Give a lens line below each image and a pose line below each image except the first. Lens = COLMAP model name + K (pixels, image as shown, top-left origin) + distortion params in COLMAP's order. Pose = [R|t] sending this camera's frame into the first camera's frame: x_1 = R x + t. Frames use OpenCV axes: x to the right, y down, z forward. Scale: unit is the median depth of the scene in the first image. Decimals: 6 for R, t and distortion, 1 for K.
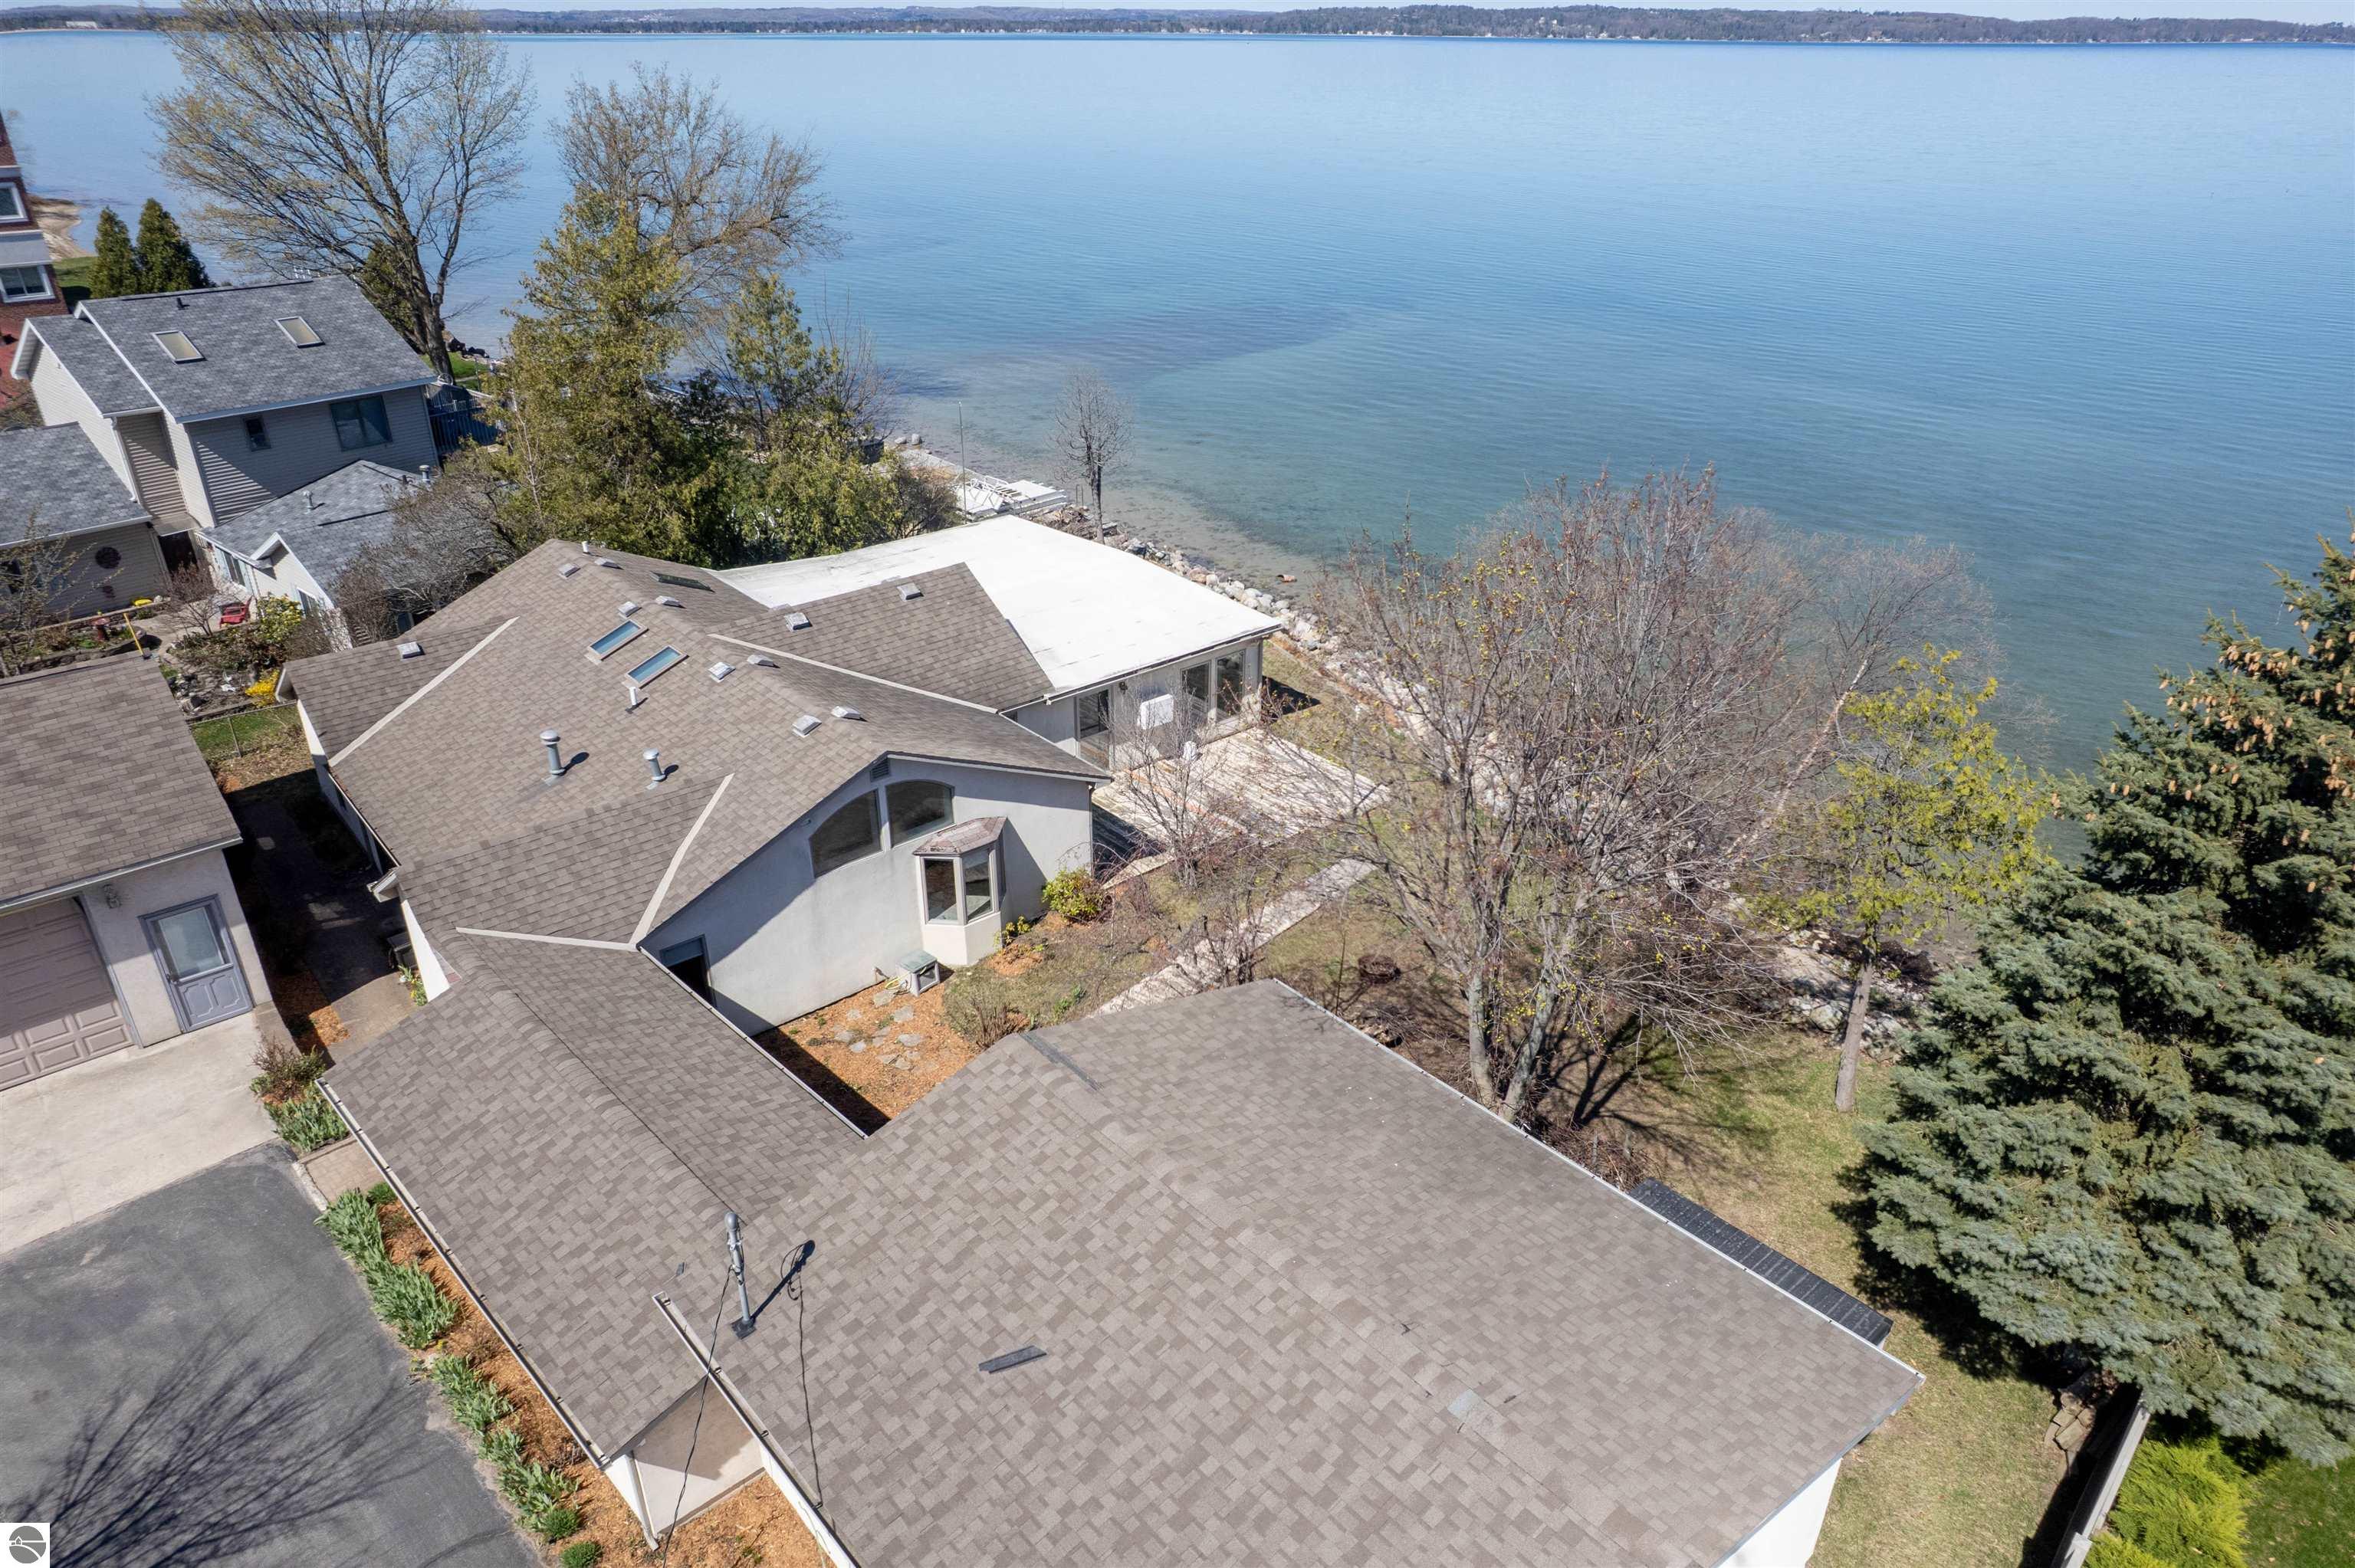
lens RADIAL K [[1503.9, 0, 1184.3], [0, 1503.9, 788.3], [0, 0, 1]] dist [-0.074283, 0.073749]
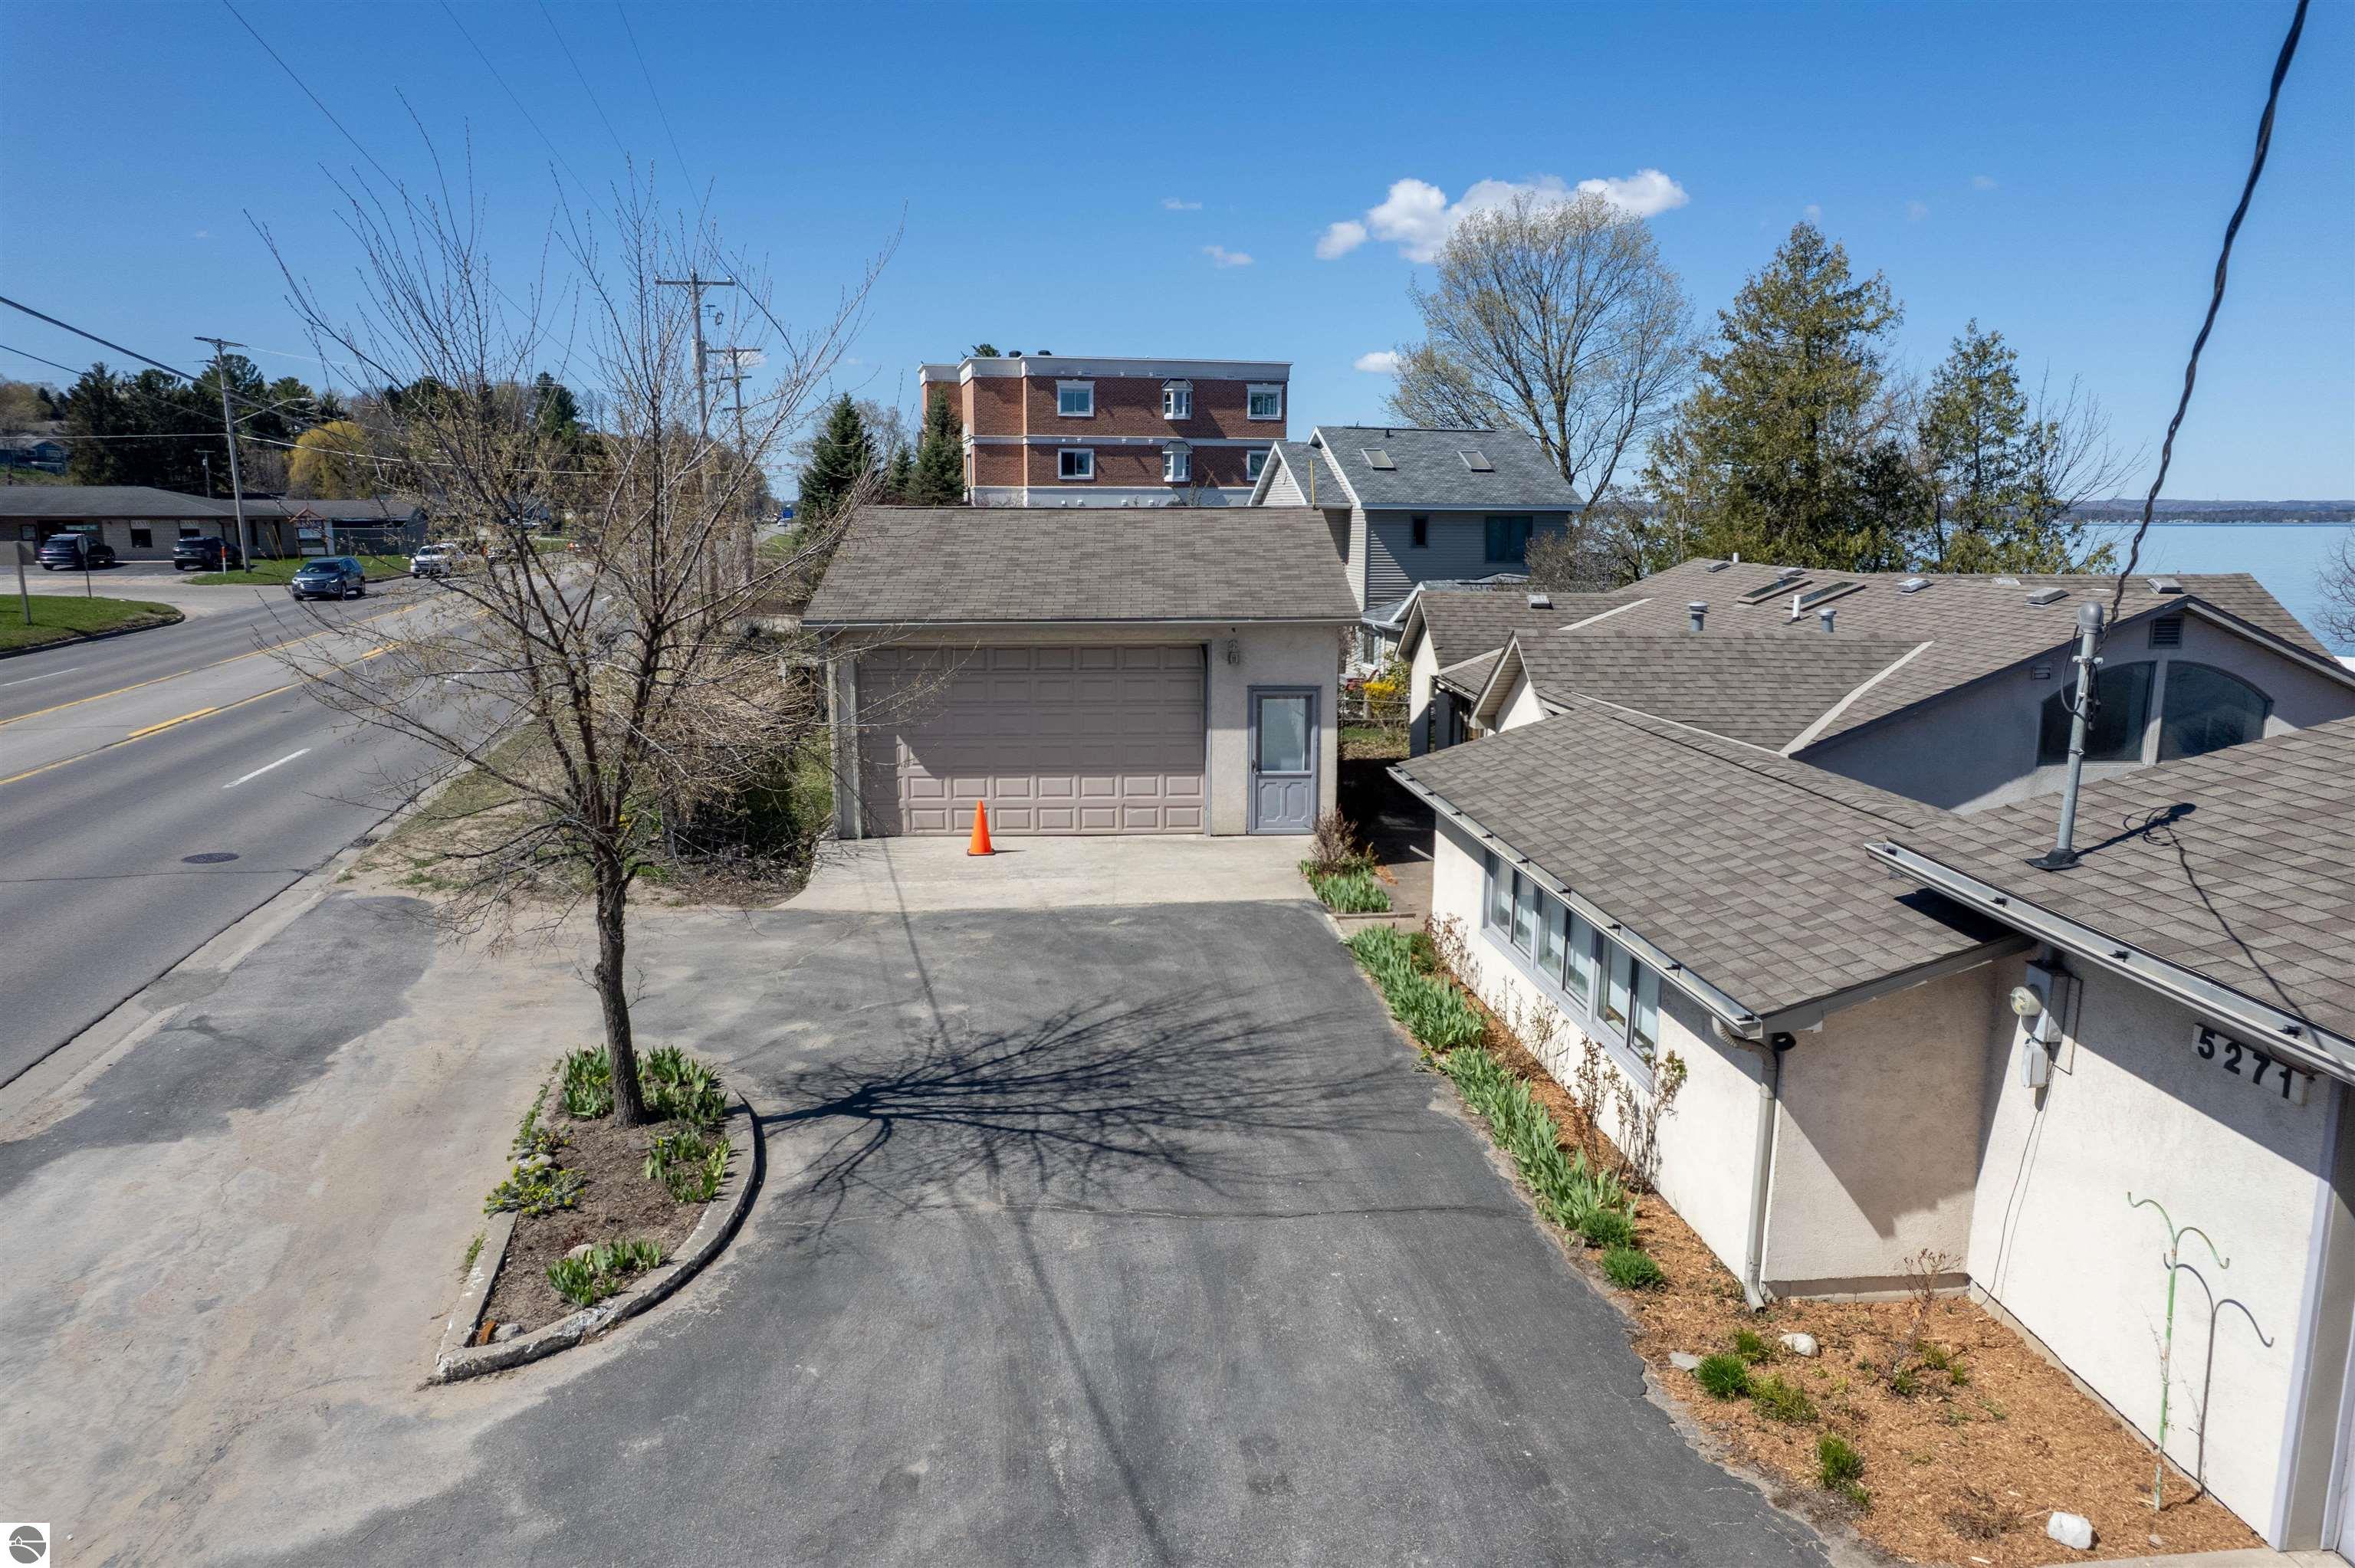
lens RADIAL K [[1508.3, 0, 1189.1], [0, 1508.3, 783.2], [0, 0, 1]] dist [-0.087369, 0.081236]
pose [[0.780490, 0.114326, -0.614625, -0.136457], [-0.285153, 0.940012, -0.187254, 0.333260], [0.556347, 0.321413, 0.766271, 0.256709]]
